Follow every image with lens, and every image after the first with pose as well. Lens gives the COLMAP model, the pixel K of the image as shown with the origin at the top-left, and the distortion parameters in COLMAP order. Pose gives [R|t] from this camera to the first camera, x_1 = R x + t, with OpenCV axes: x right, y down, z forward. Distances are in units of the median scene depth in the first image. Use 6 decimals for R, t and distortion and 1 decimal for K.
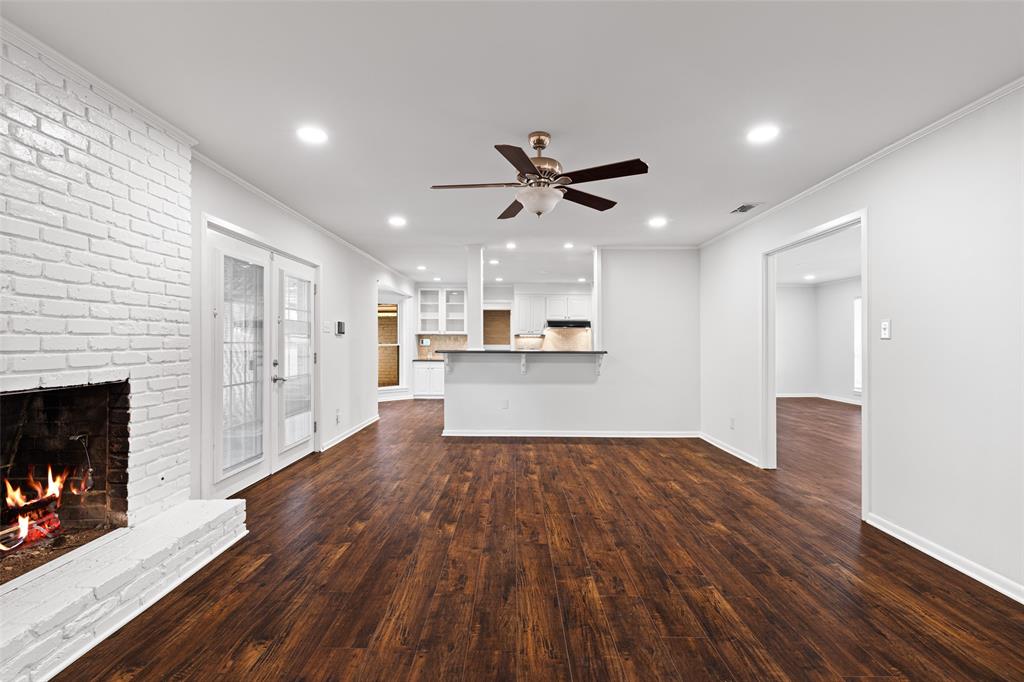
lens RADIAL K [[469.7, 0, 515.5], [0, 469.7, 340.8], [0, 0, 1]] dist [0.006715, -0.000685]
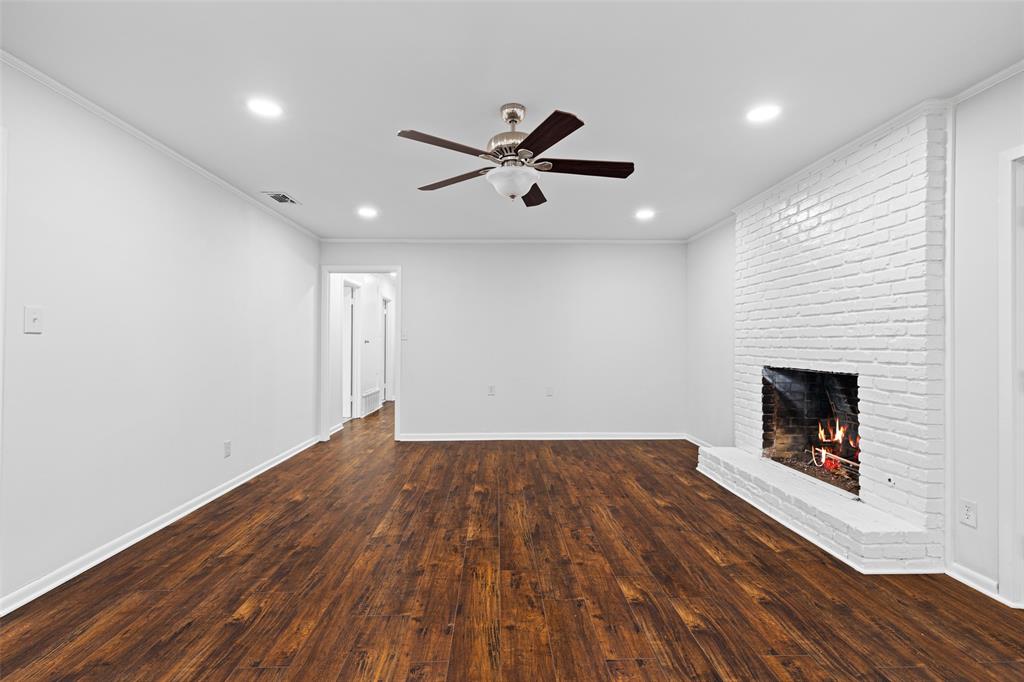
lens RADIAL K [[469.7, 0, 510.6], [0, 469.7, 339.8], [0, 0, 1]] dist [0.006715, -0.000685]
pose [[-0.999622, -0.006008, -0.026826, 0.083192], [-0.005882, 0.999971, -0.004767, 0.006083], [0.026854, -0.004608, -0.999629, 2.035997]]
